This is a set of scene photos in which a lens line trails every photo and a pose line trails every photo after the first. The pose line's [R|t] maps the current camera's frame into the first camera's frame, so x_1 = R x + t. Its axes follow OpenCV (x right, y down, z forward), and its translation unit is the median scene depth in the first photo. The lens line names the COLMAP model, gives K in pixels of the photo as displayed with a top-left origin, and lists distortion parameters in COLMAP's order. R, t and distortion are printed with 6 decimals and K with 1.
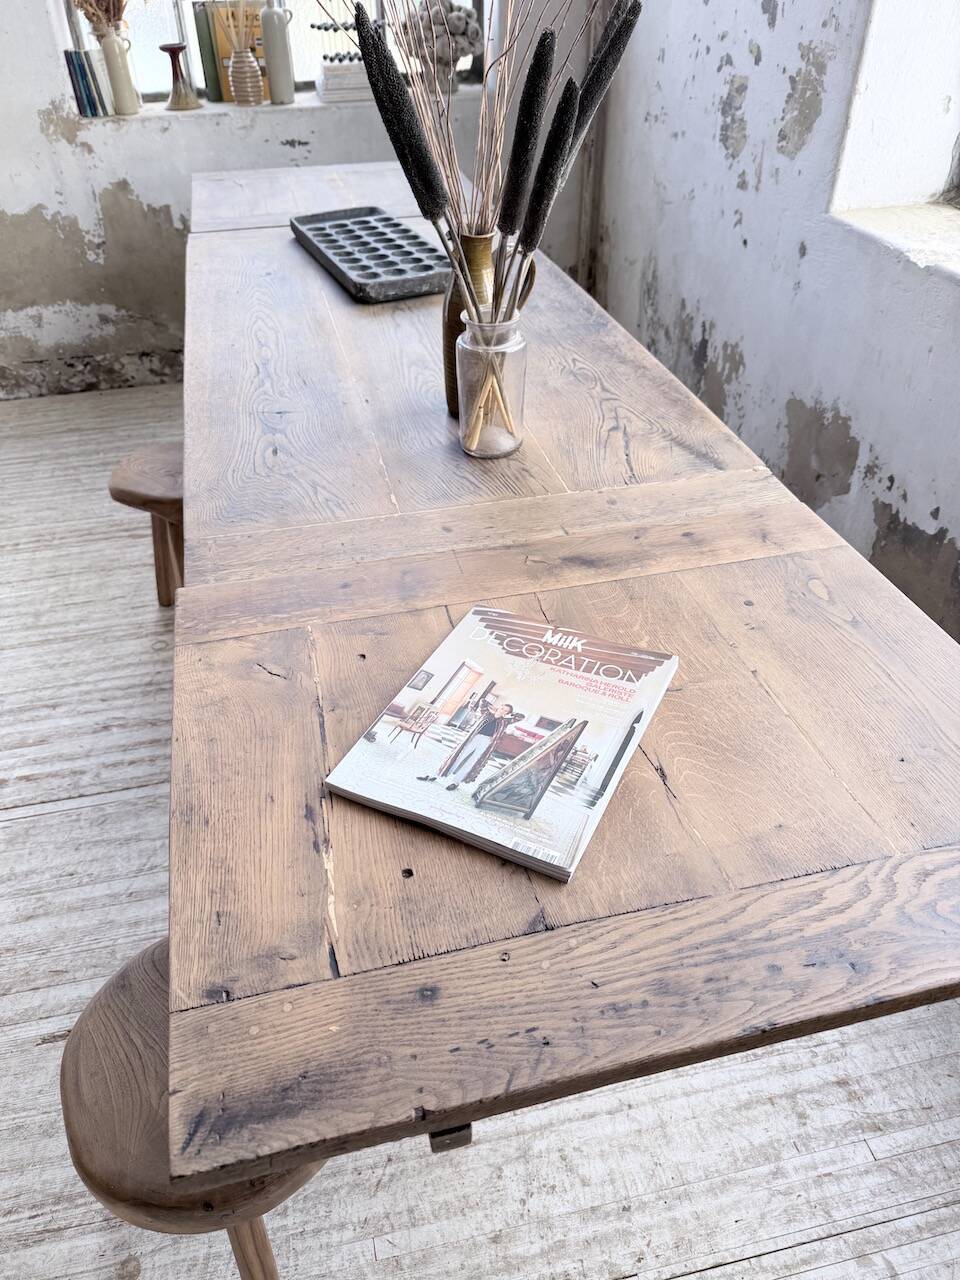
lens RADIAL K [[904.6, 0, 468.8], [0, 904.6, 643.3], [0, 0, 1]] dist [0.035495, -0.051051]
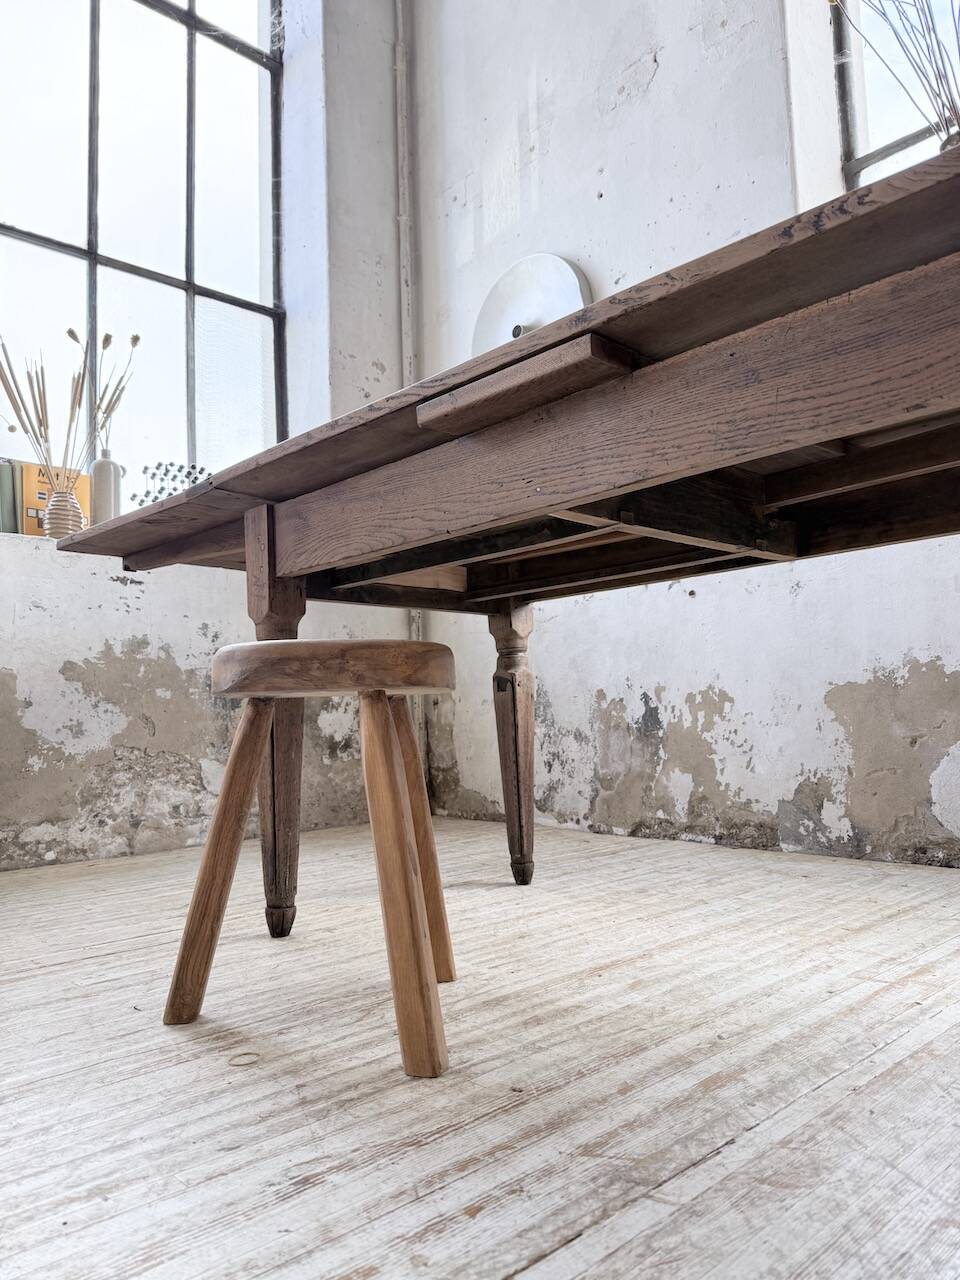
lens RADIAL K [[904.6, 0, 468.6], [0, 904.6, 644.9], [0, 0, 1]] dist [0.035495, -0.051051]
pose [[0.862749, 0.033584, 0.504516, -0.474048], [0.325481, 0.726692, -0.604963, 0.157403], [-0.386945, 0.686142, 0.616022, 0.545416]]
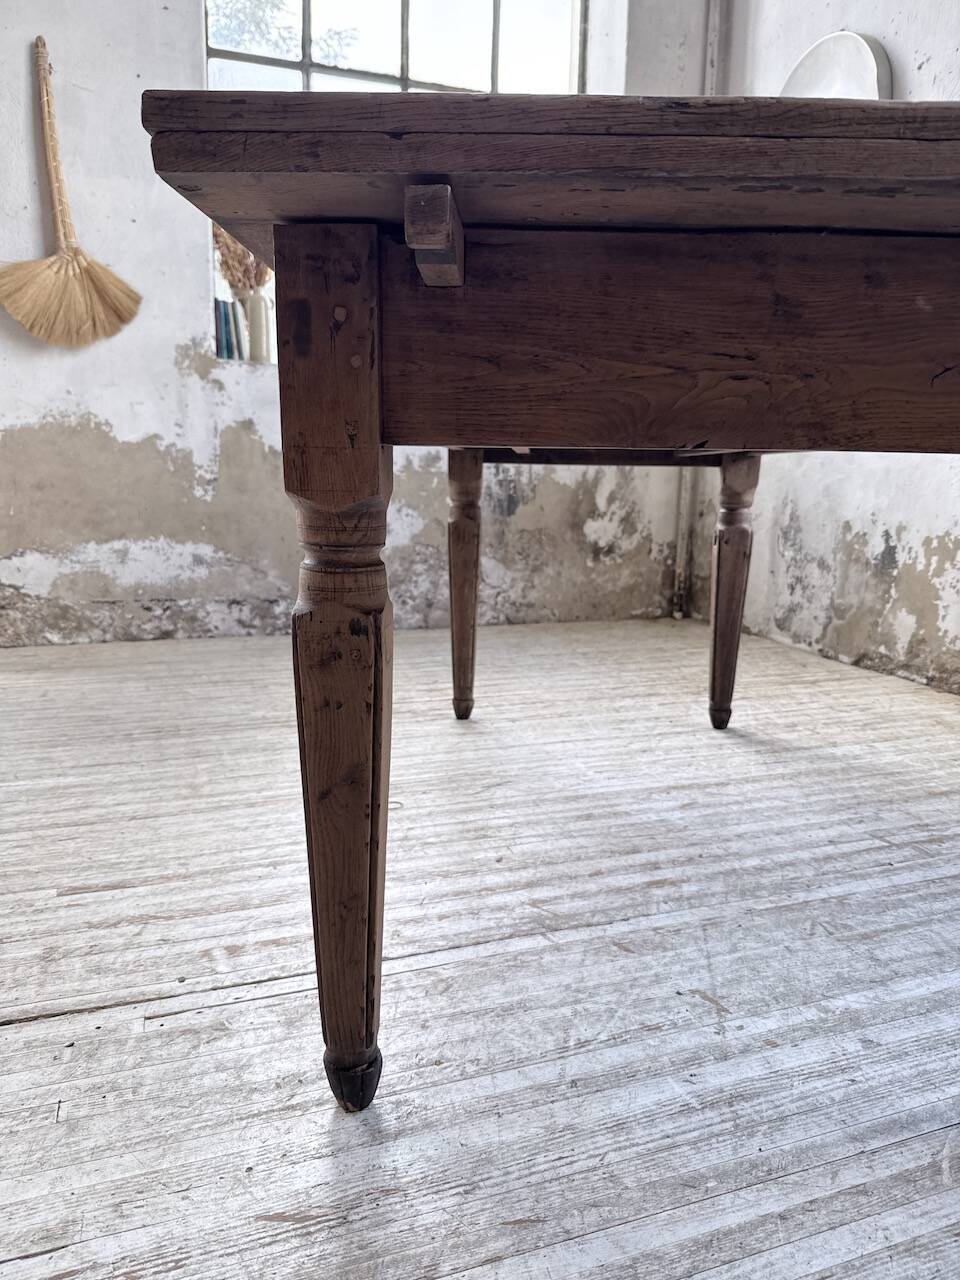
lens RADIAL K [[904.6, 0, 480.5], [0, 904.6, 650.7], [0, 0, 1]] dist [0.035495, -0.051051]
pose [[0.990025, 0.010069, 0.140531, -0.370044], [0.055345, 0.889473, -0.453624, 0.213764], [-0.129566, 0.456876, 0.880044, 0.321825]]
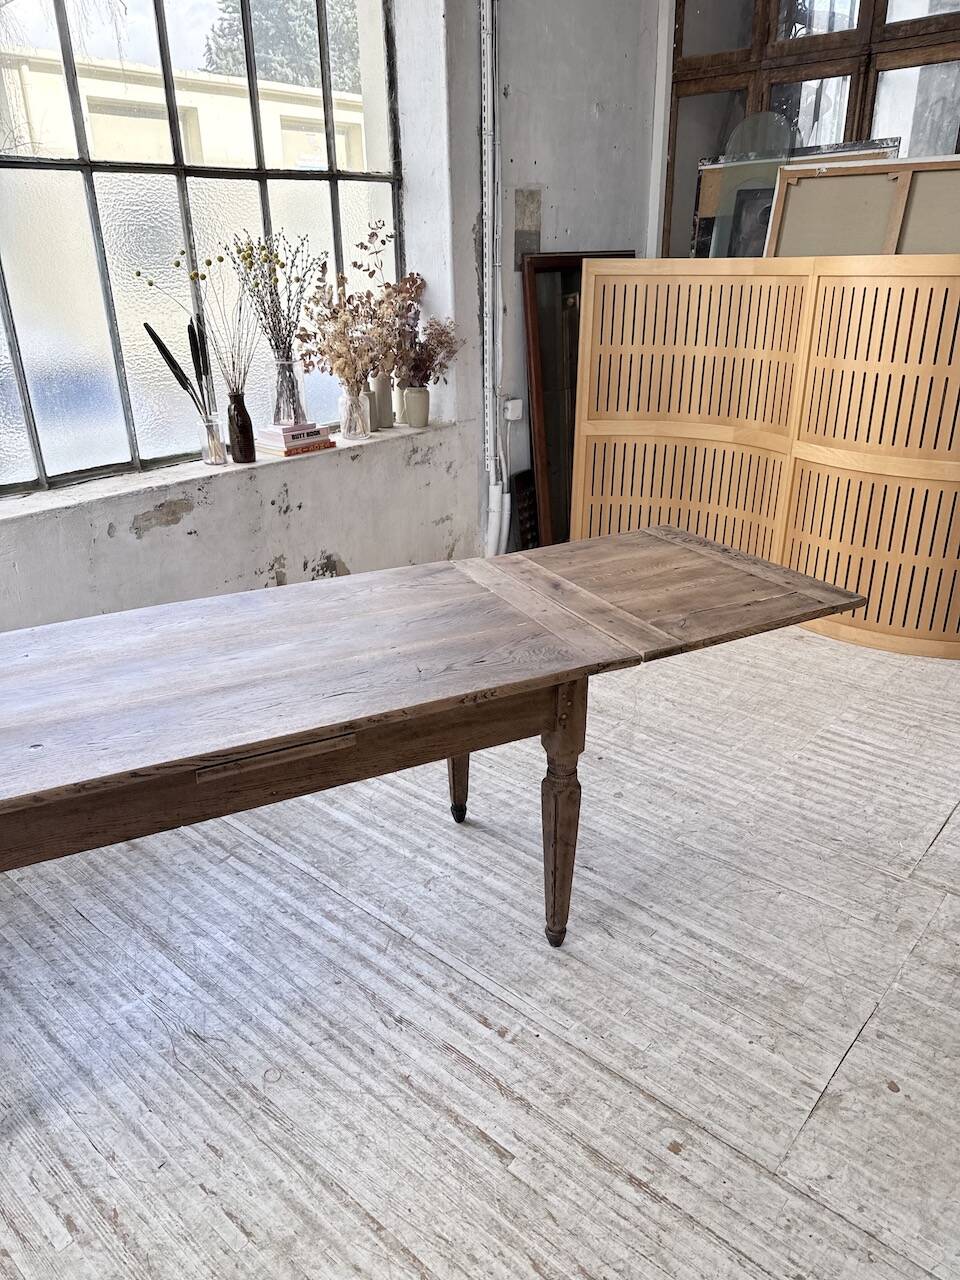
lens RADIAL K [[904.6, 0, 479.4], [0, 904.6, 644.6], [0, 0, 1]] dist [0.035495, -0.051051]
pose [[-0.596421, -0.287704, 0.749339, -0.973270], [0.520782, 0.571688, 0.634002, -0.663265], [-0.610793, 0.768374, -0.191136, 0.730001]]
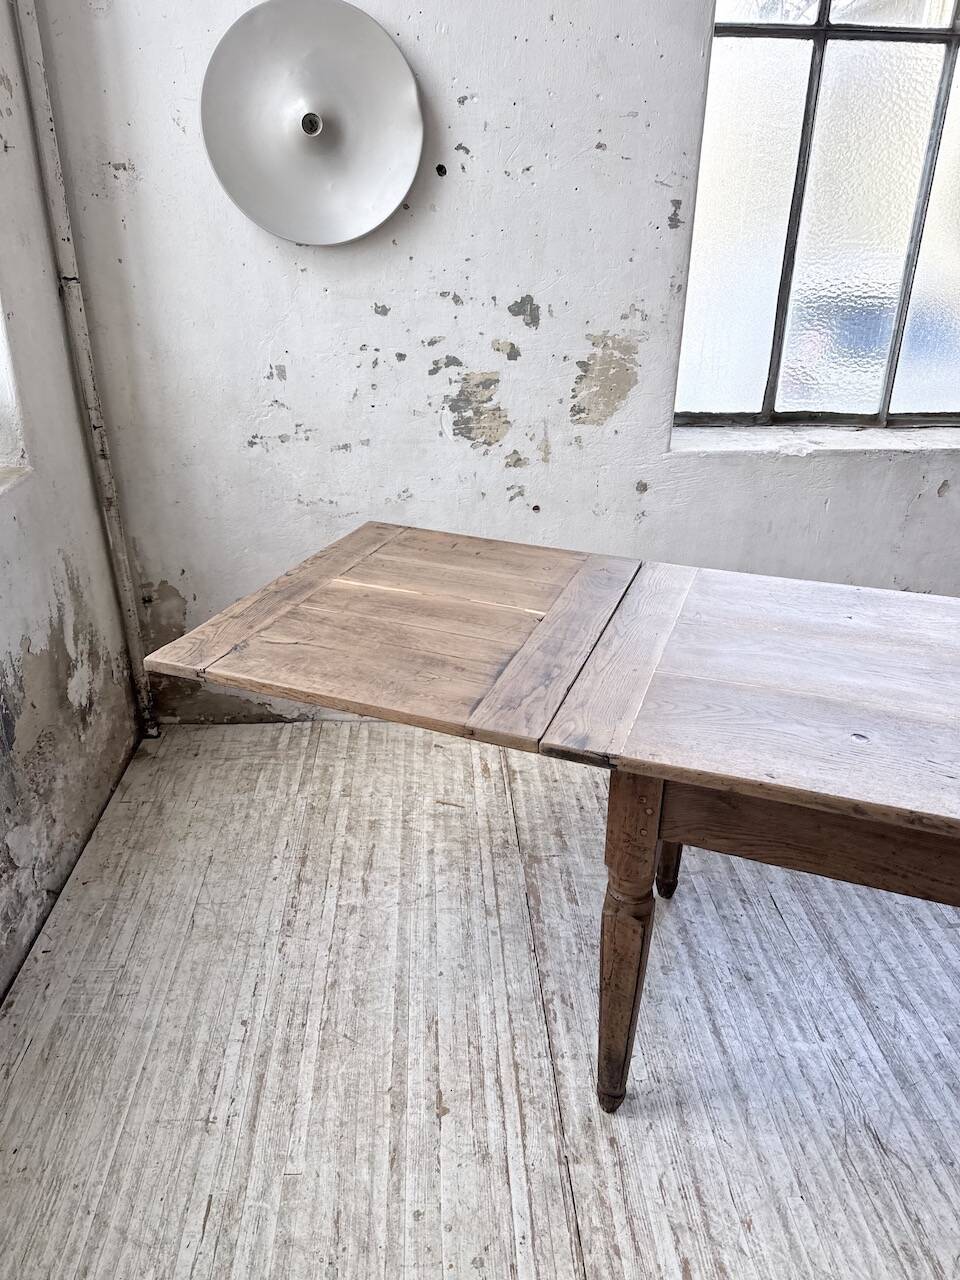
lens RADIAL K [[904.6, 0, 471.5], [0, 904.6, 640.0], [0, 0, 1]] dist [0.035495, -0.051051]
pose [[0.157688, -0.405385, 0.900443, -0.772857], [0.602907, 0.761692, 0.237336, -0.668428], [-0.782073, 0.505458, 0.364519, 0.818861]]
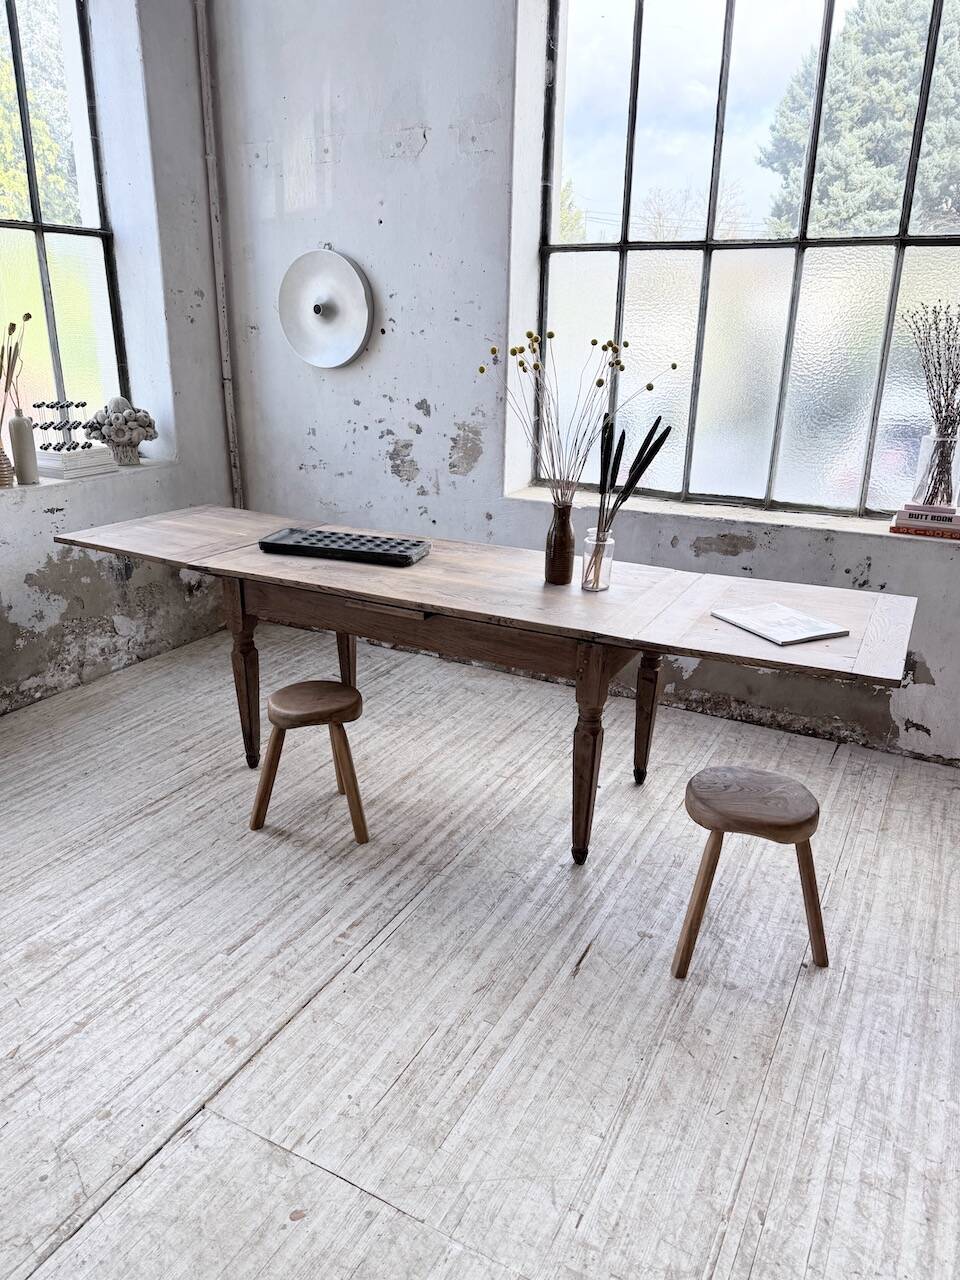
lens RADIAL K [[896.5, 0, 480.8], [0, 896.5, 638.4], [0, 0, 1]] dist [0.084188, -0.111824]
pose [[0.647757, -0.226233, 0.727482, -1.037001], [0.451213, 0.883323, -0.127068, 0.025162], [-0.613855, 0.410559, 0.674258, -0.148449]]
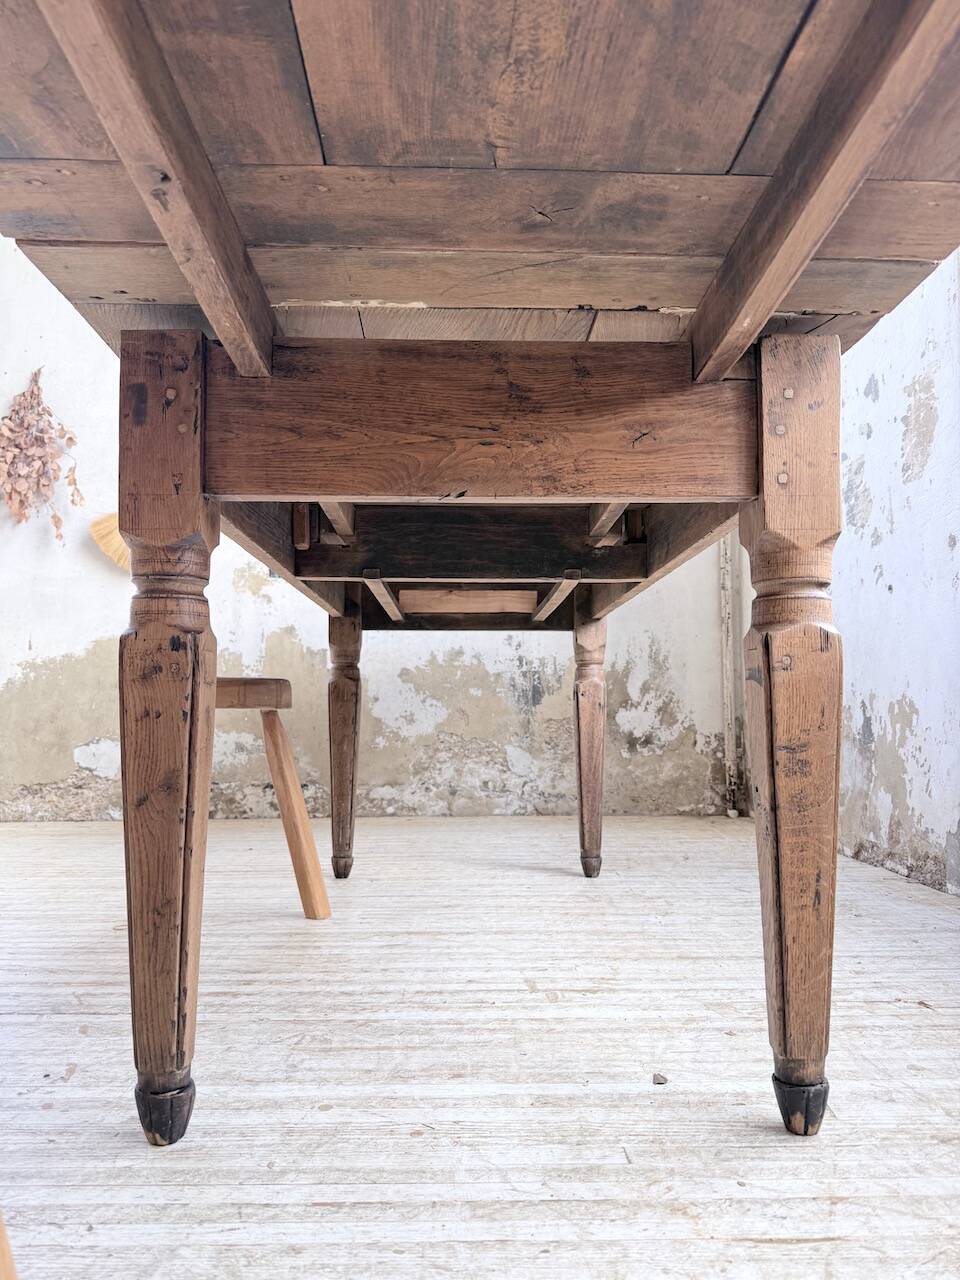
lens RADIAL K [[904.6, 0, 480.6], [0, 904.6, 637.6], [0, 0, 1]] dist [0.035495, -0.051051]
pose [[0.980552, 0.001376, -0.196256, 0.086485], [-0.135087, 0.730139, -0.669812, 0.283991], [0.142373, 0.683297, 0.716125, 0.350275]]
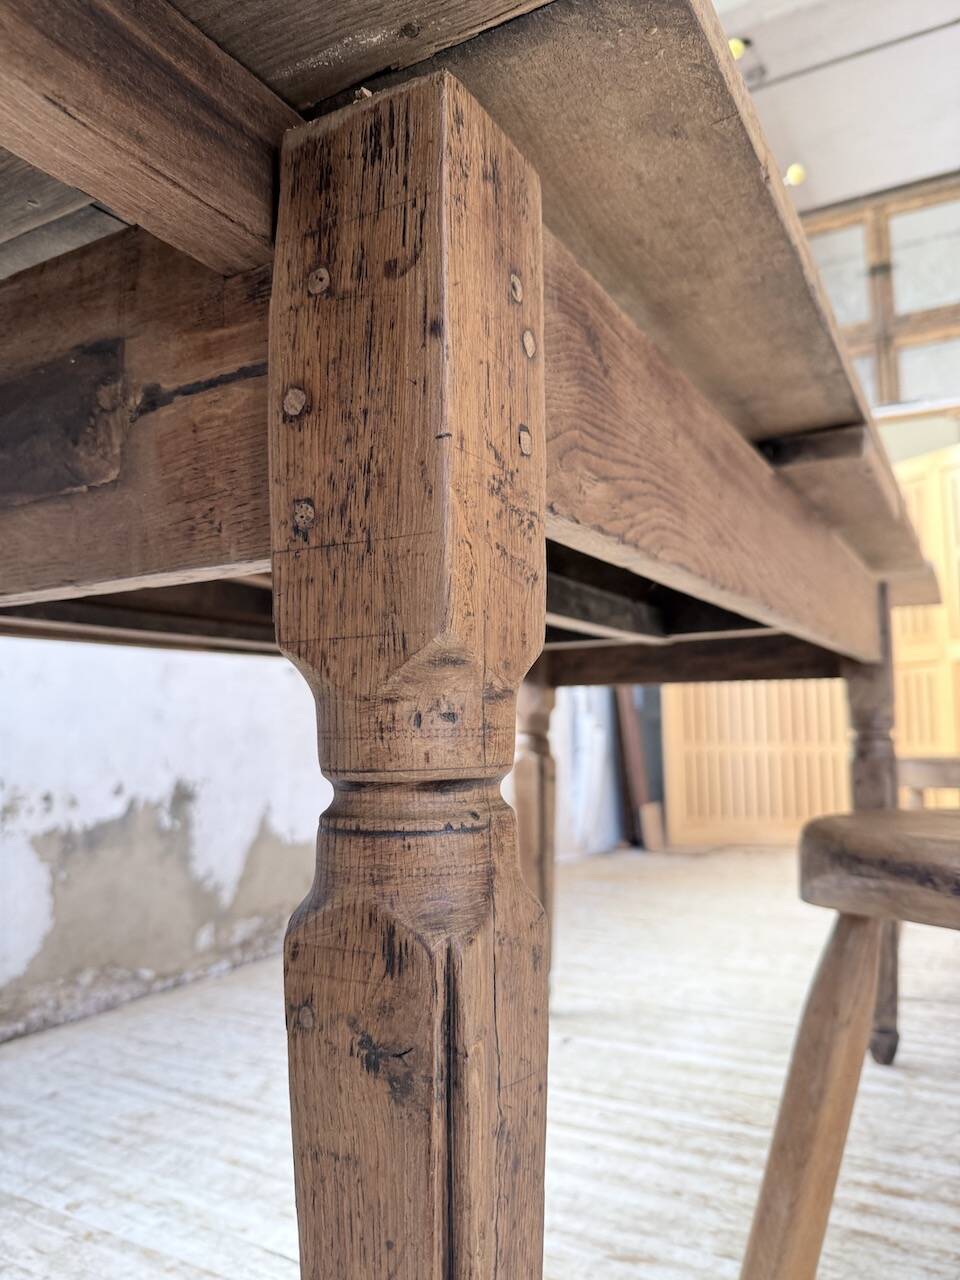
lens RADIAL K [[916.7, 0, 476.4], [0, 916.7, 630.9], [0, 0, 1]] dist [0.050985, -0.081054]
pose [[-0.742293, 0.100467, 0.662501, -0.352109], [0.440582, 0.818106, 0.369581, -0.392265], [-0.504865, 0.566223, -0.651538, 1.117944]]
